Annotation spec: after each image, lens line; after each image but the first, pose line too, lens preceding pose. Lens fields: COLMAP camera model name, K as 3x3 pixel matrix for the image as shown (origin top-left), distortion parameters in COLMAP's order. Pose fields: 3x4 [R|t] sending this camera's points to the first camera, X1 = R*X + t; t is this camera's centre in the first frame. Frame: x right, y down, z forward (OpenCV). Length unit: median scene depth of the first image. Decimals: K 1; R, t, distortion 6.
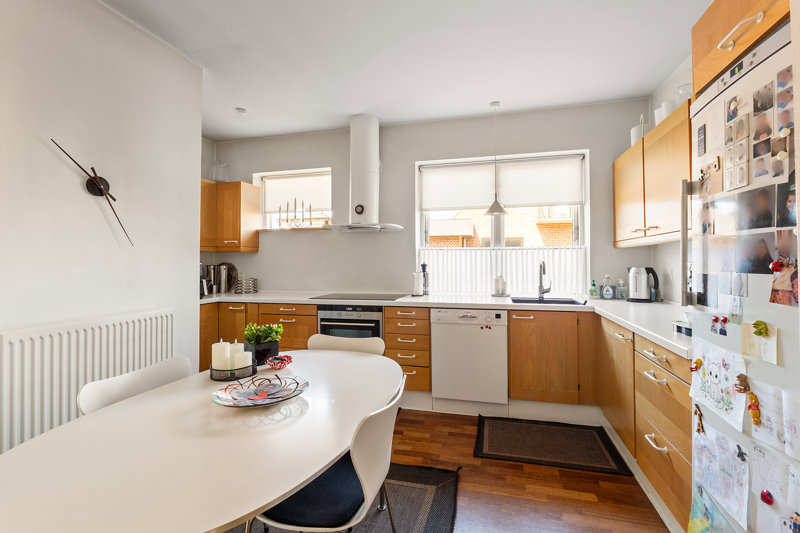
lens RADIAL K [[346.6, 0, 402.5], [0, 346.6, 261.9], [0, 0, 1]] dist [0.000032, -0.000013]
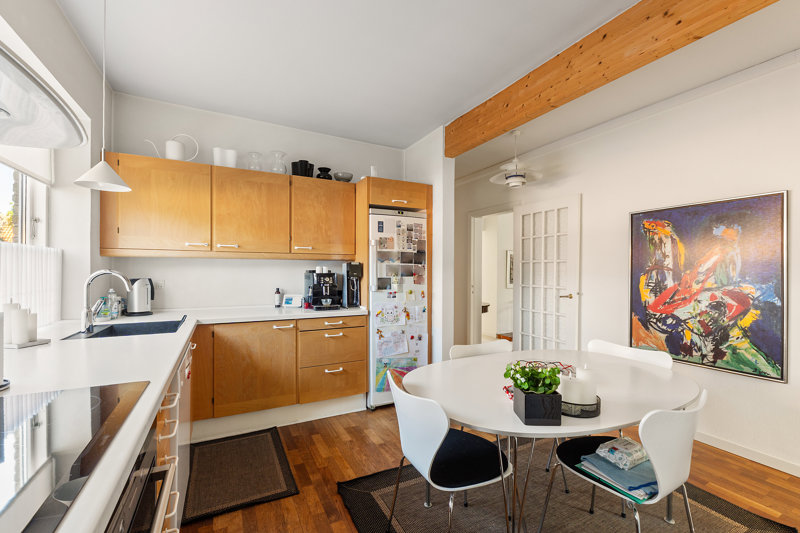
lens RADIAL K [[346.6, 0, 400.3], [0, 346.6, 269.6], [0, 0, 1]] dist [0.000032, -0.000013]
pose [[-0.669784, 0.002204, 0.742552, -0.705921], [-0.002252, 0.999985, -0.004999, -0.009644], [-0.742552, -0.005021, -0.669769, 1.578312]]
